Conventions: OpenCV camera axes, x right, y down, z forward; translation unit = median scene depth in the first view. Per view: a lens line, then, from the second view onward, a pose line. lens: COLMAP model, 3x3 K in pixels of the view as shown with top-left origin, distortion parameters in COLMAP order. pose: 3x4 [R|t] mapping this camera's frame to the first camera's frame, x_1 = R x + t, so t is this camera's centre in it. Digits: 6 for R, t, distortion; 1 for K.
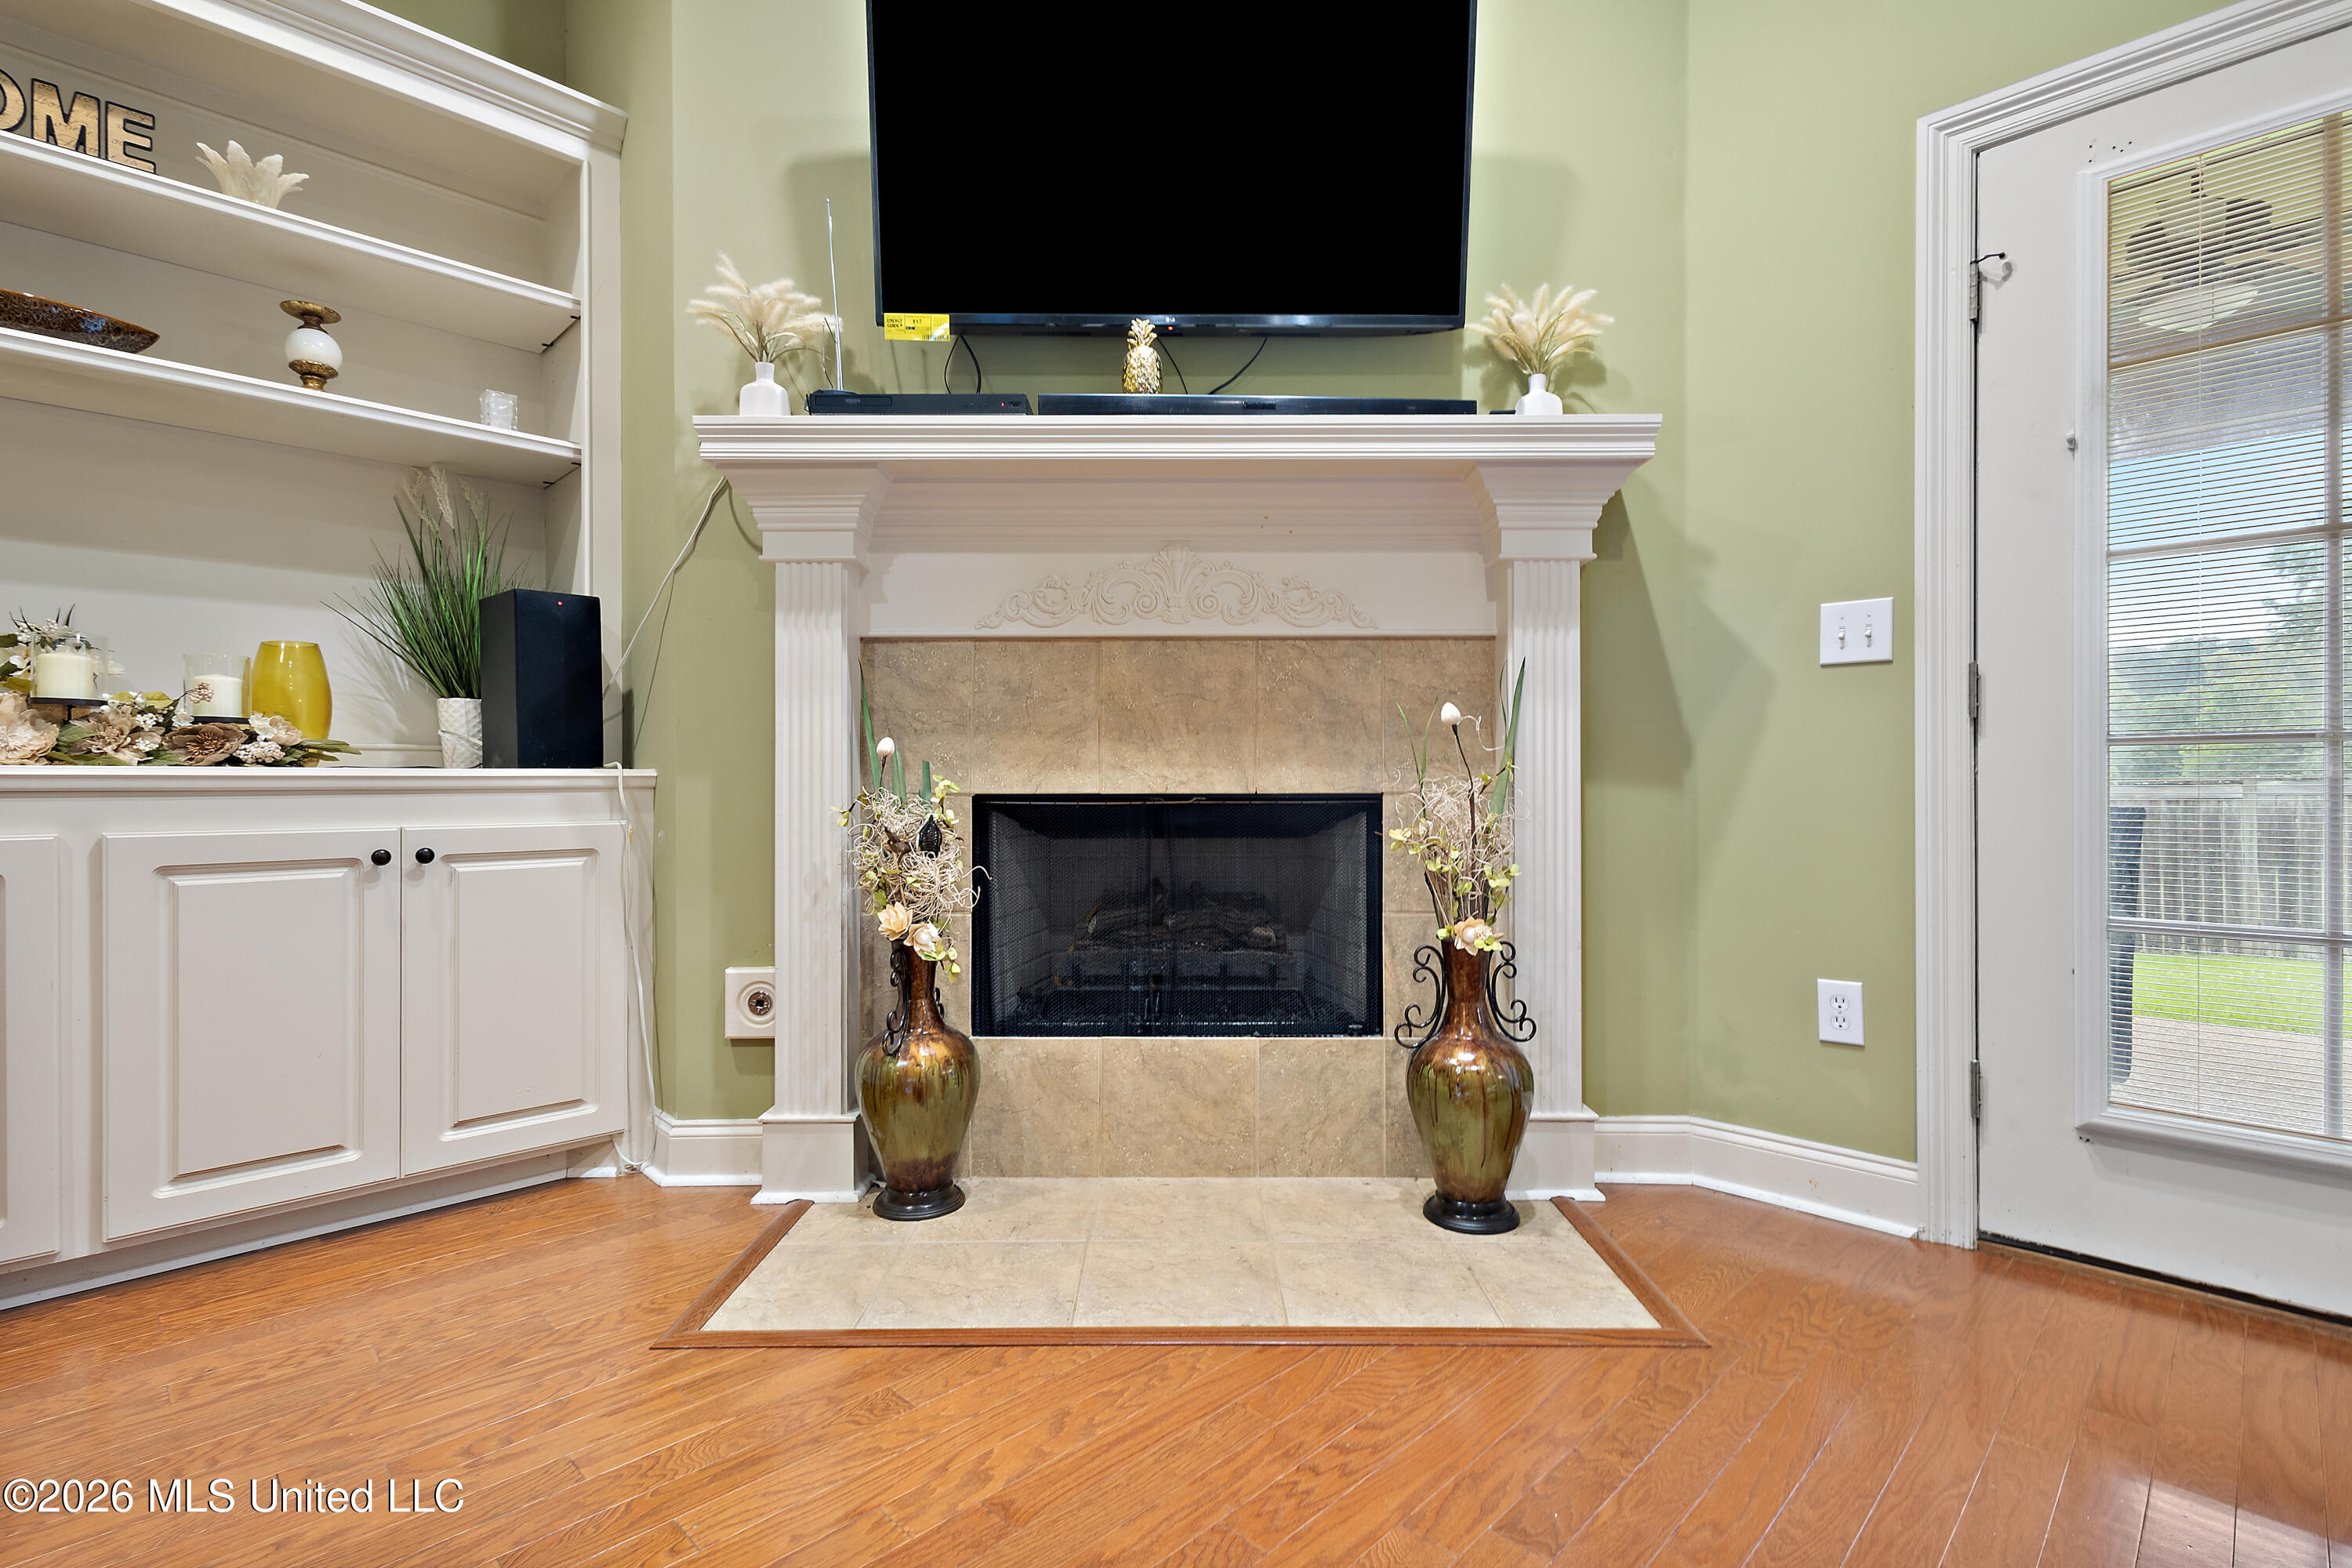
lens RADIAL K [[1090.5, 0, 1172.6], [0, 1090.5, 783.2], [0, 0, 1]] dist [0.011100, -0.002480]
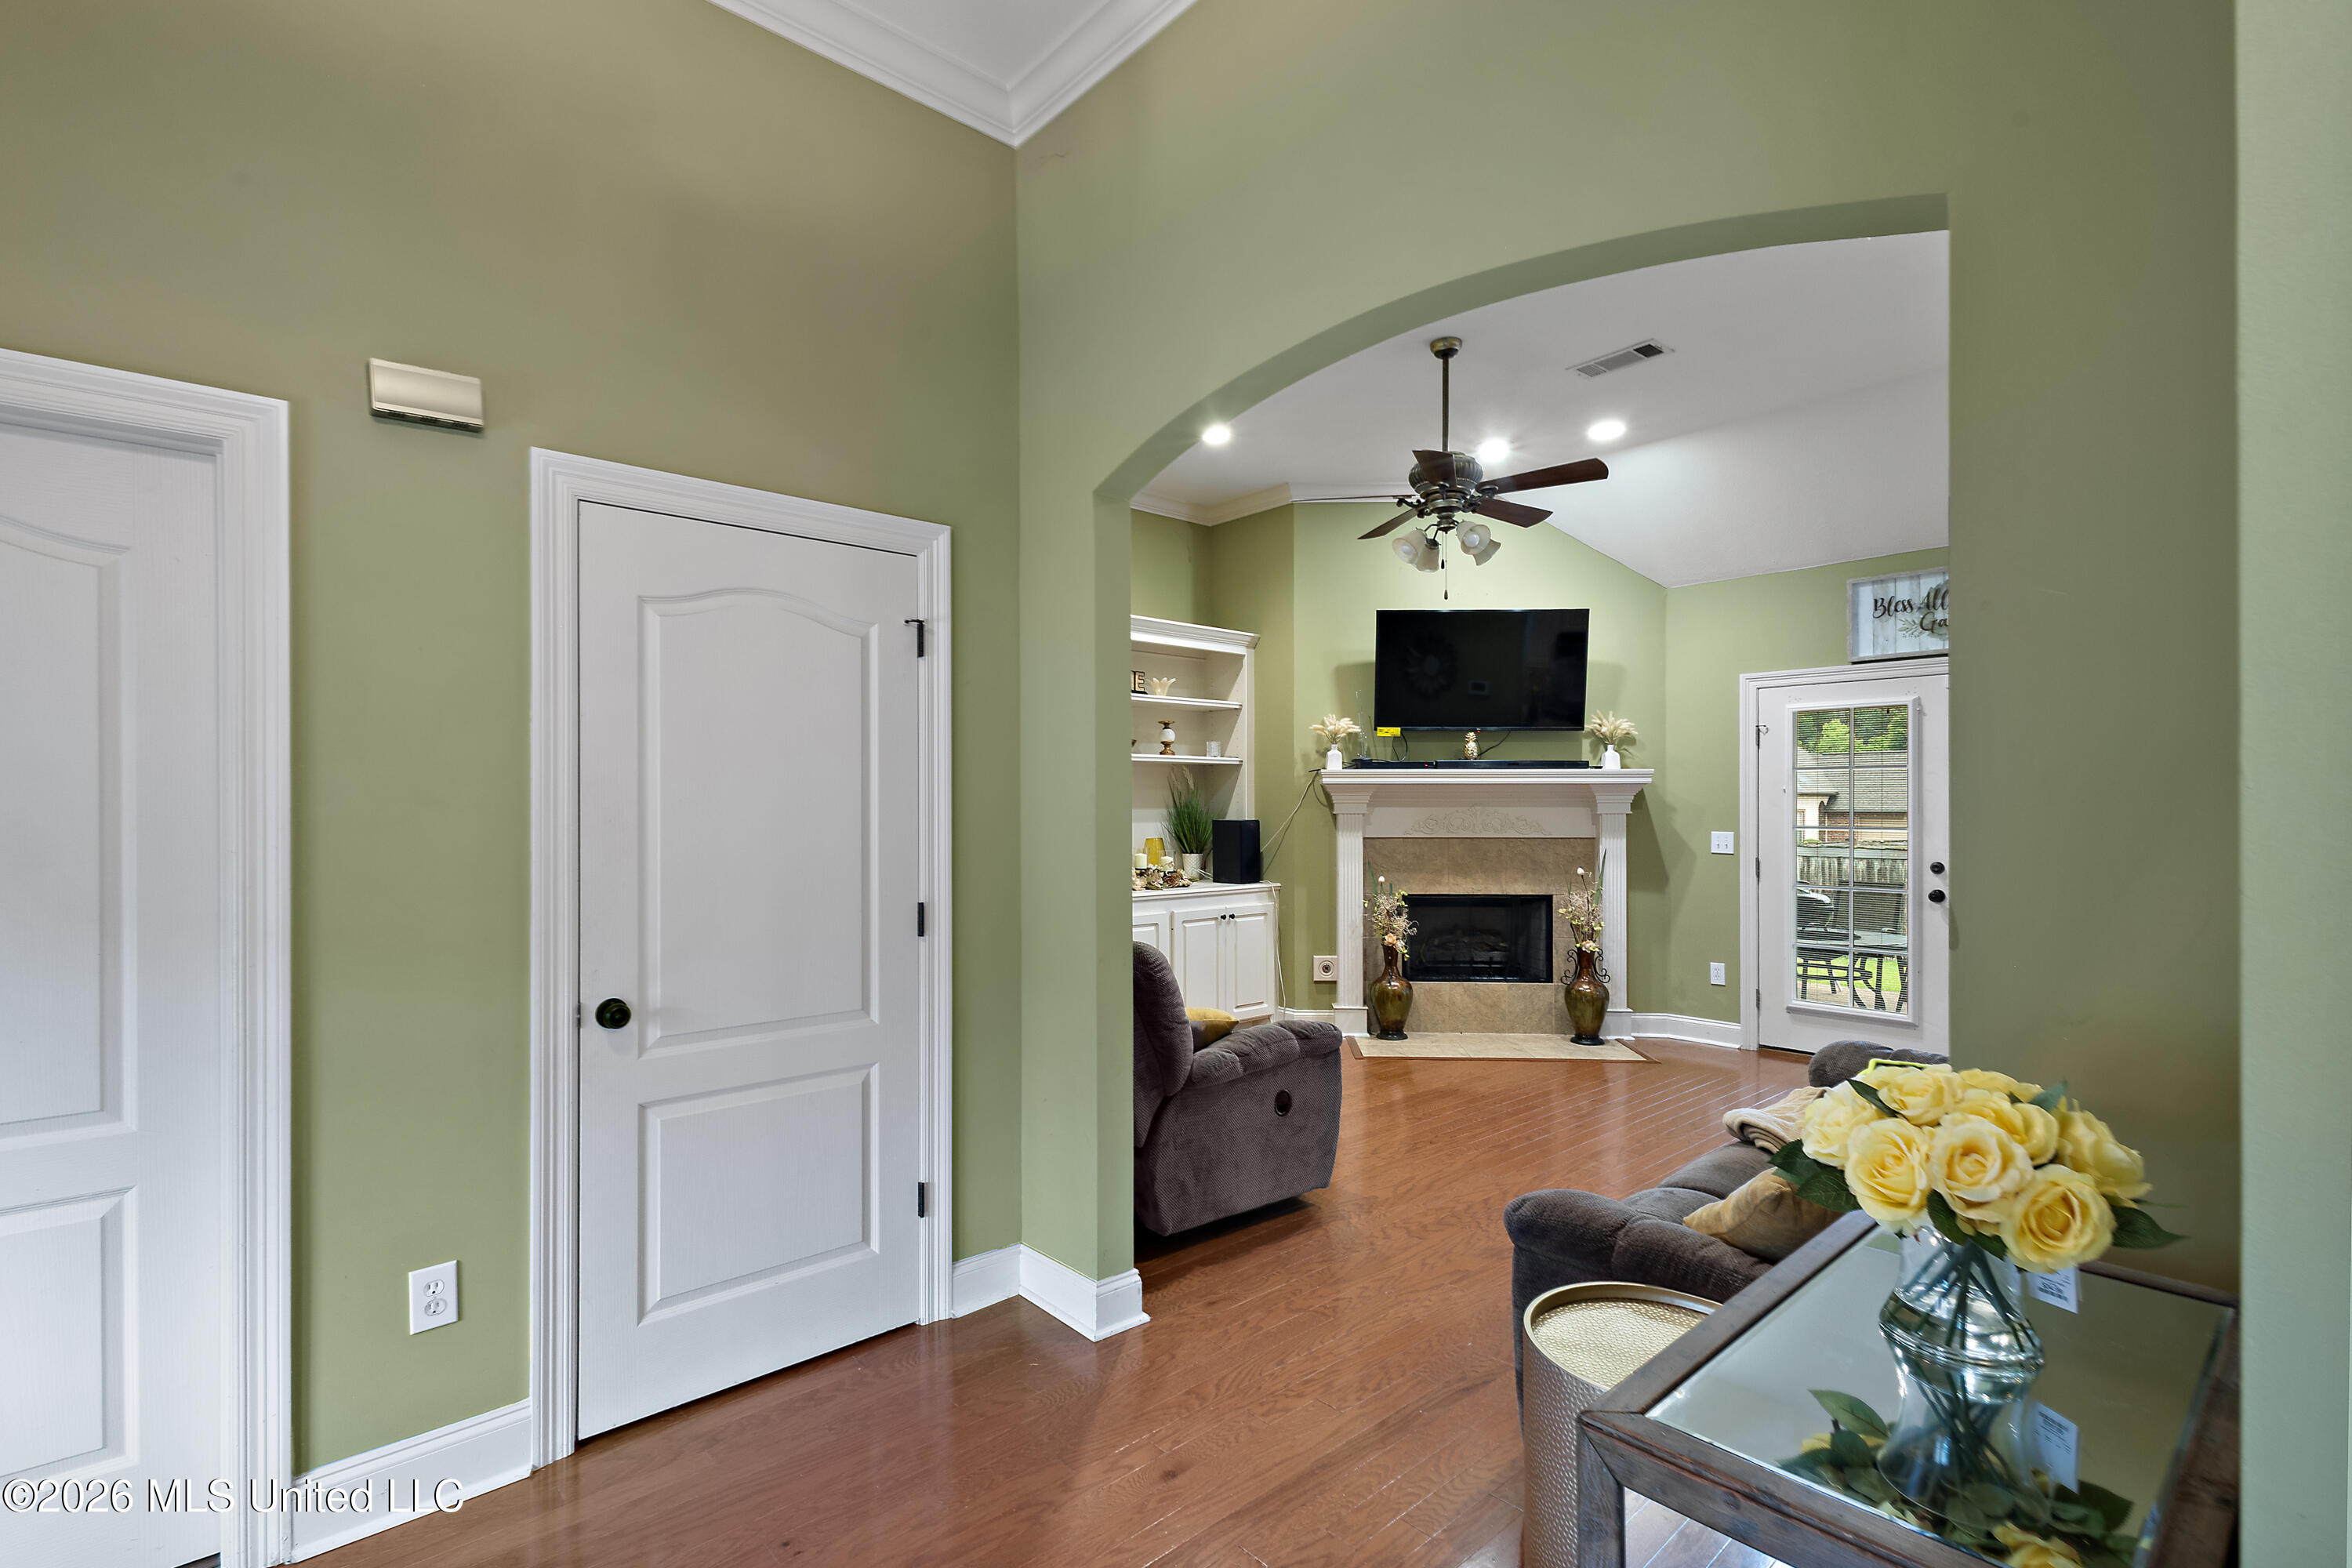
lens RADIAL K [[1090.5, 0, 1171.3], [0, 1090.5, 802.7], [0, 0, 1]] dist [0.011100, -0.002480]
pose [[0.997943, 0.000574, -0.064099, -0.614033], [-0.000633, 0.999999, -0.000893, -0.227567], [0.064099, 0.000932, 0.997943, -1.877353]]
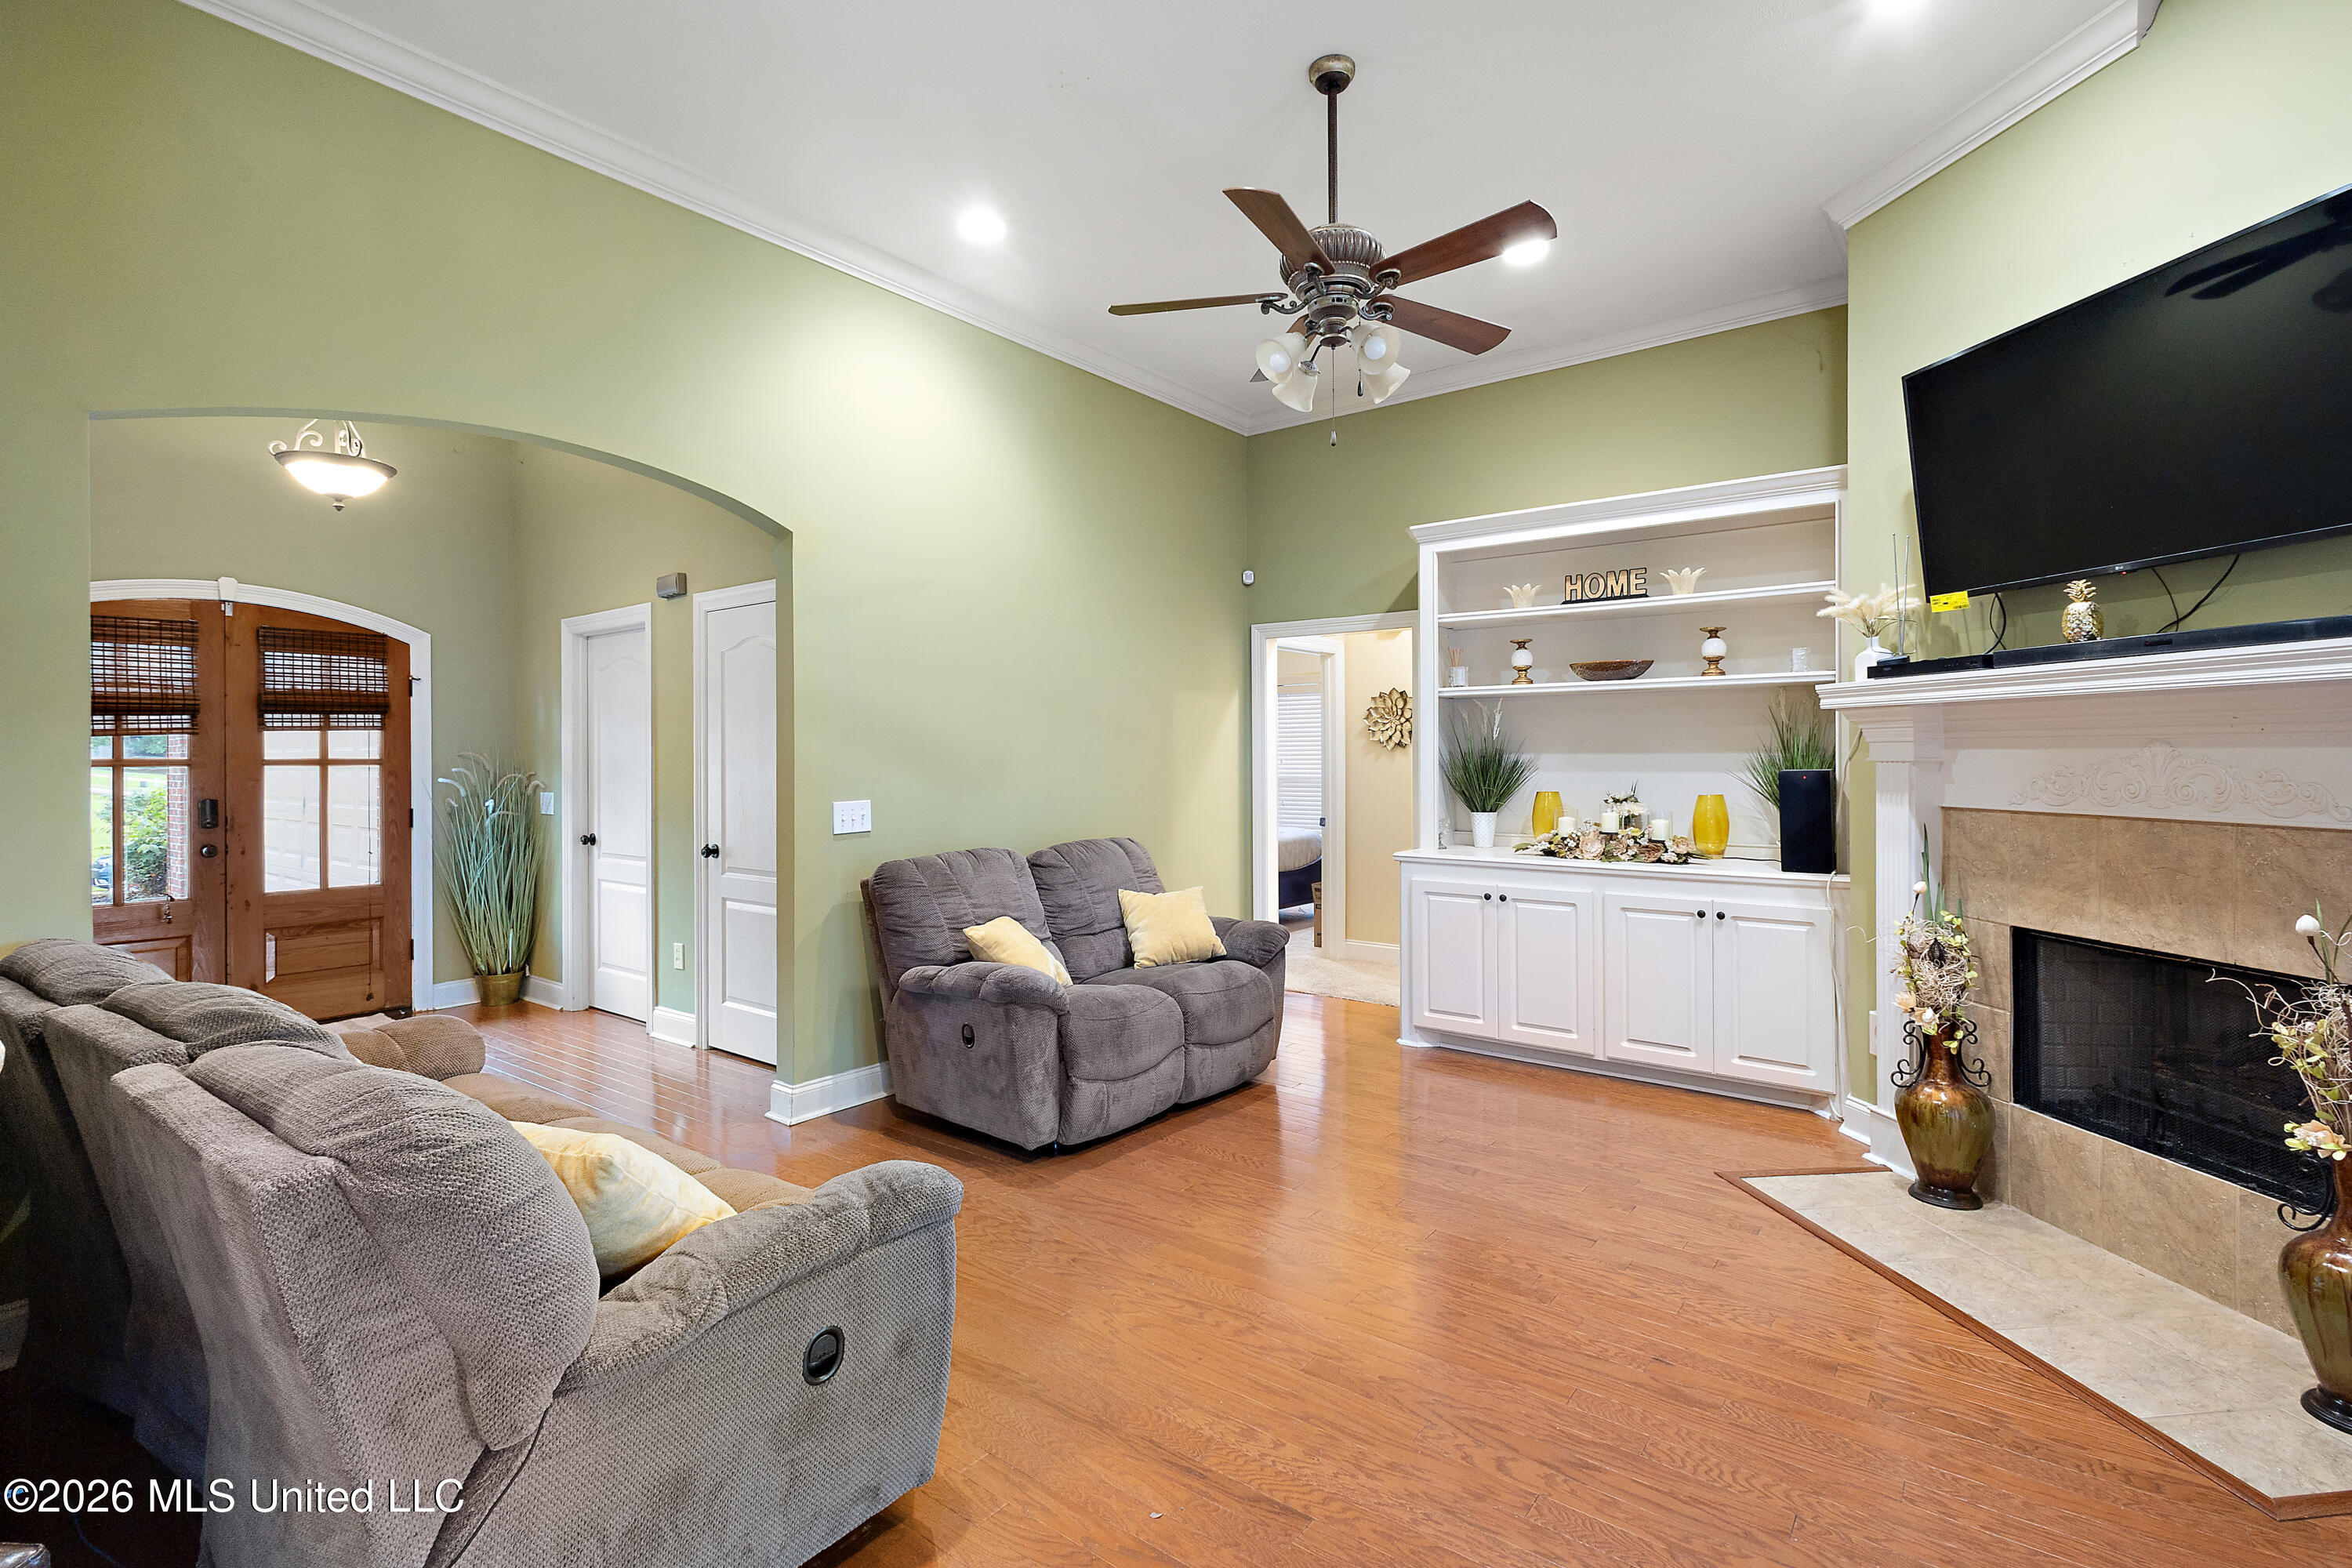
lens RADIAL K [[1090.5, 0, 1171.3], [0, 1090.5, 749.2], [0, 0, 1]] dist [0.011100, -0.002480]
pose [[0.118096, -0.004498, -0.992992, 1.096282], [0.007138, 0.999968, -0.003680, -0.220536], [0.992977, -0.006653, 0.118124, -0.210119]]
